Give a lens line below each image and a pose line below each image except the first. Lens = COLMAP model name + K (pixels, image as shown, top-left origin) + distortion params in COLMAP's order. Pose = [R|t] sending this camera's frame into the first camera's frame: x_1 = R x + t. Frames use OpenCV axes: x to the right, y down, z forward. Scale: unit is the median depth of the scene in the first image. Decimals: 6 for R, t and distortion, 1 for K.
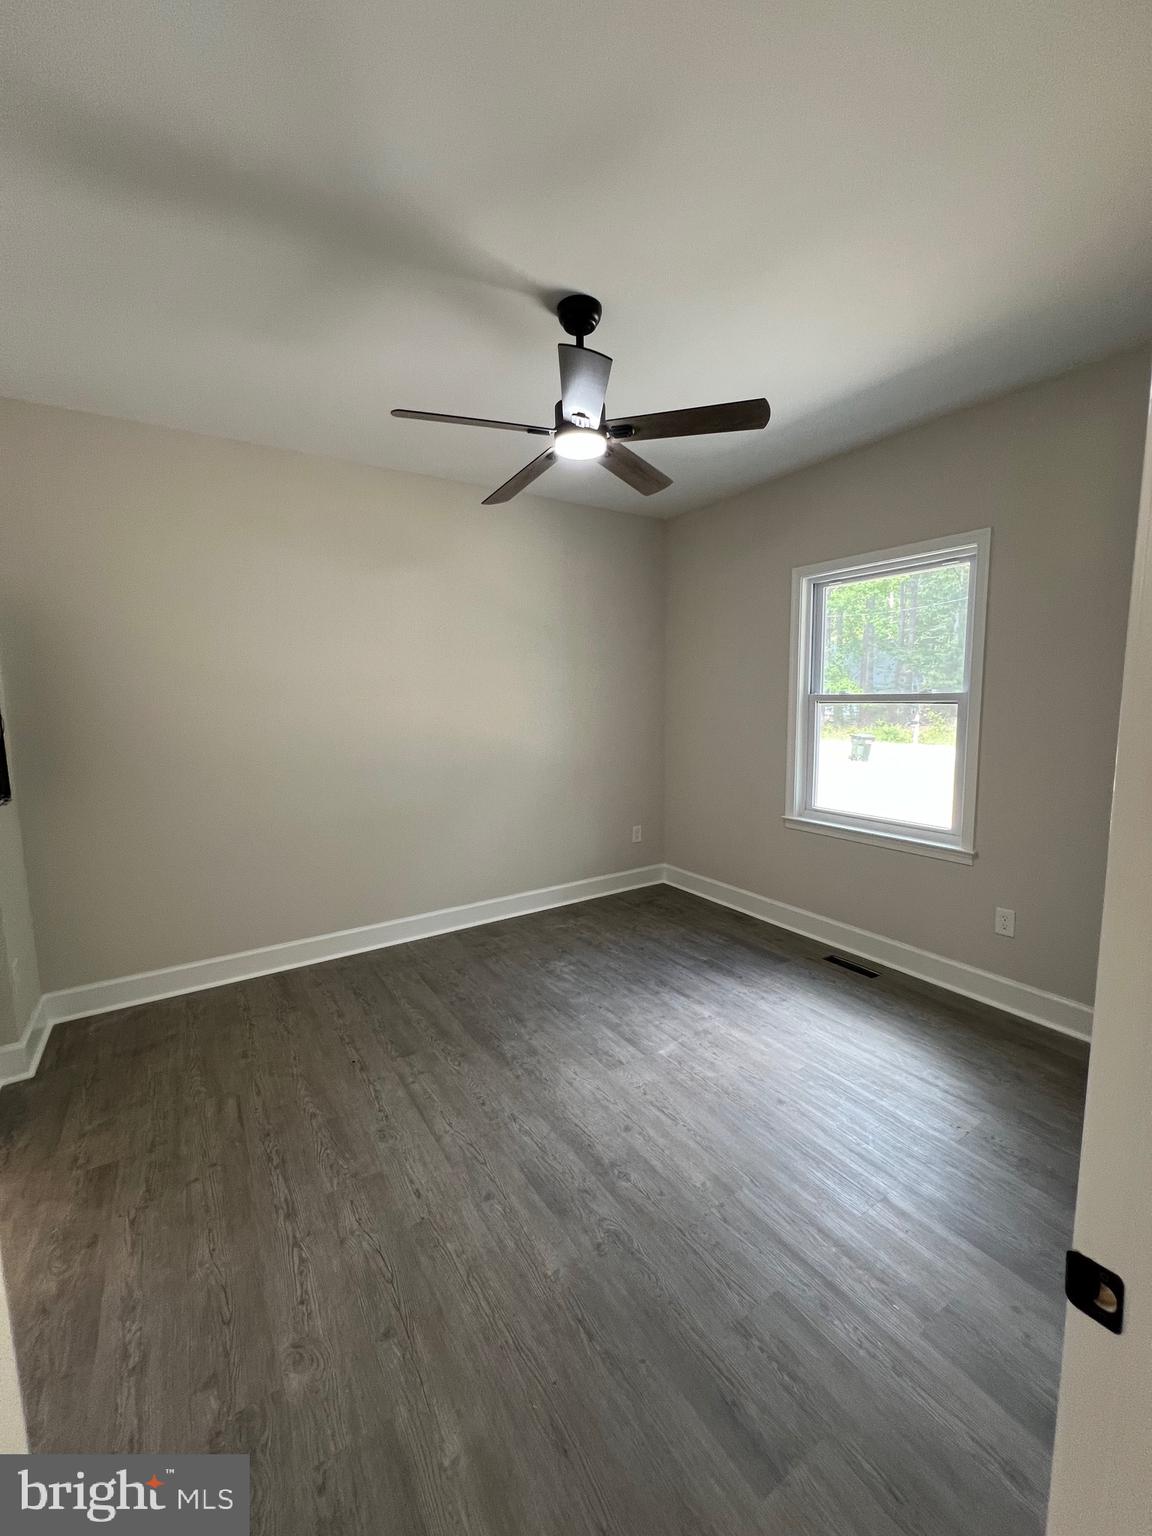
lens RADIAL K [[617.0, 0, 581.7], [0, 617.0, 769.1], [0, 0, 1]] dist [0.000516, 0.000547]
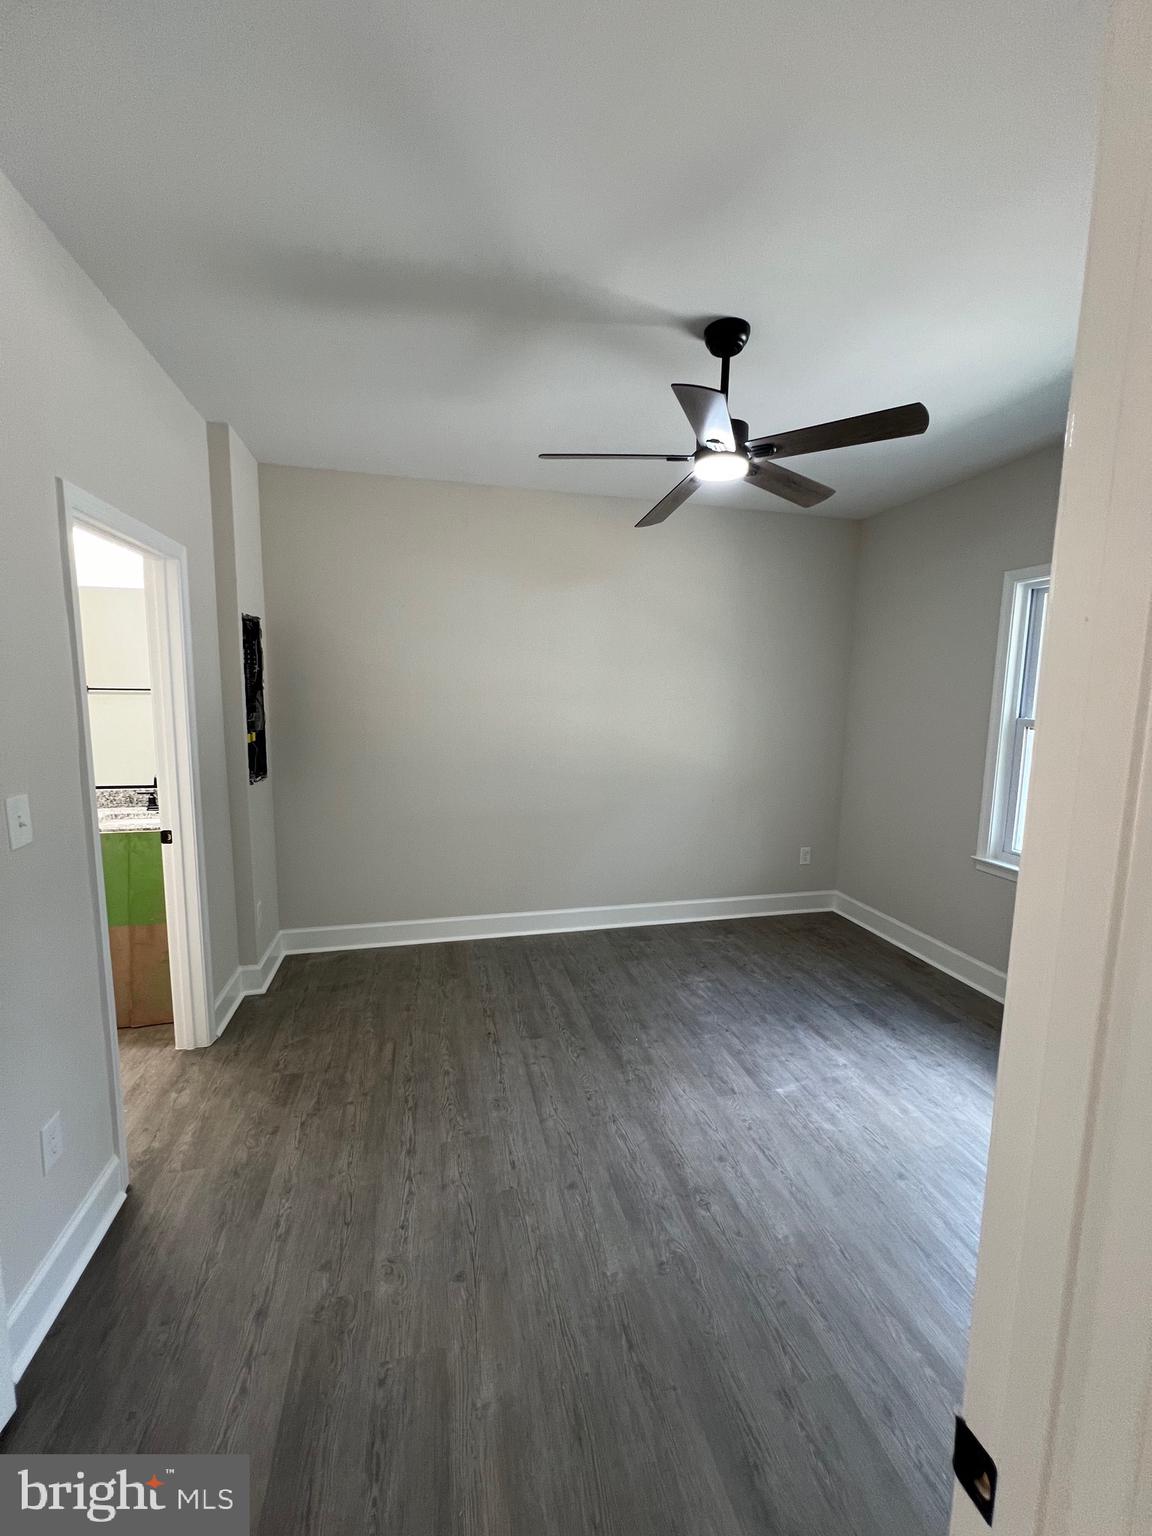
lens RADIAL K [[617.5, 0, 581.8], [0, 617.5, 768.4], [0, 0, 1]] dist [0.000926, 0.000410]
pose [[0.943302, 0.069333, -0.324614, 0.116543], [-0.068370, 0.997556, 0.014386, -0.032513], [0.324818, 0.008624, 0.945737, -0.009717]]
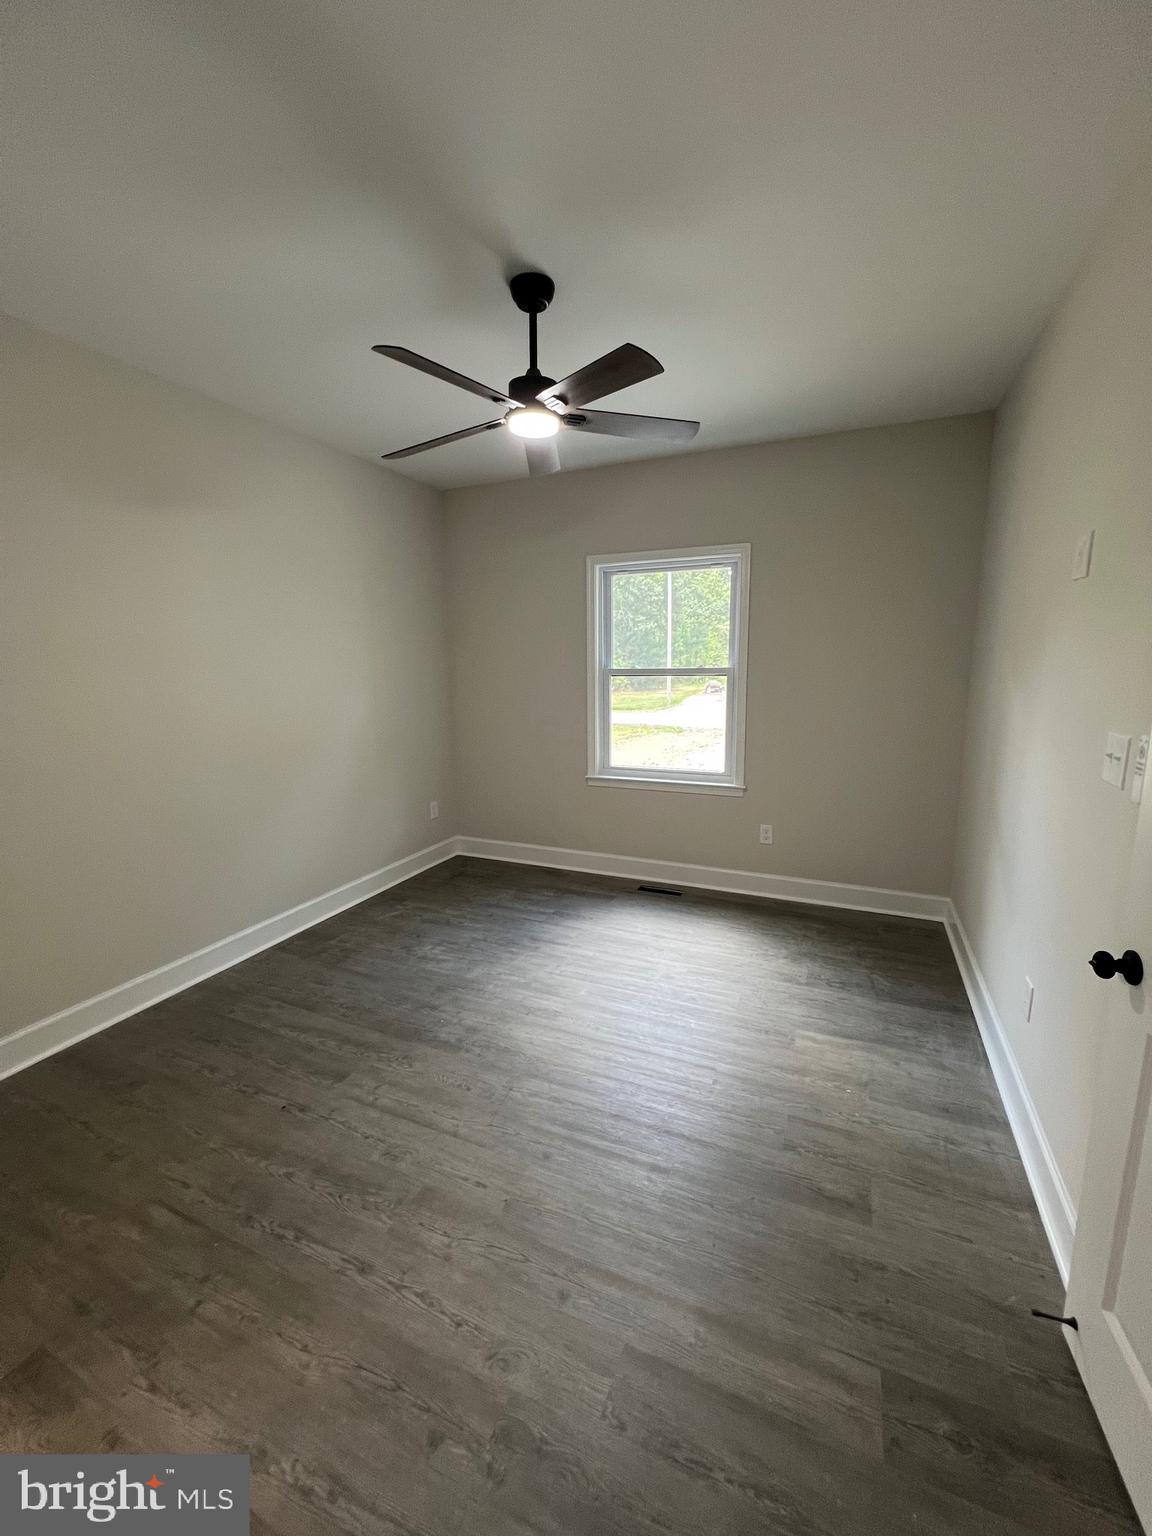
lens RADIAL K [[617.0, 0, 581.7], [0, 617.0, 769.1], [0, 0, 1]] dist [0.000516, 0.000547]
pose [[0.834580, -0.087769, 0.543850, -0.438504], [0.063713, 0.995980, 0.062963, -0.012522], [-0.547190, -0.017897, 0.836817, 0.078832]]
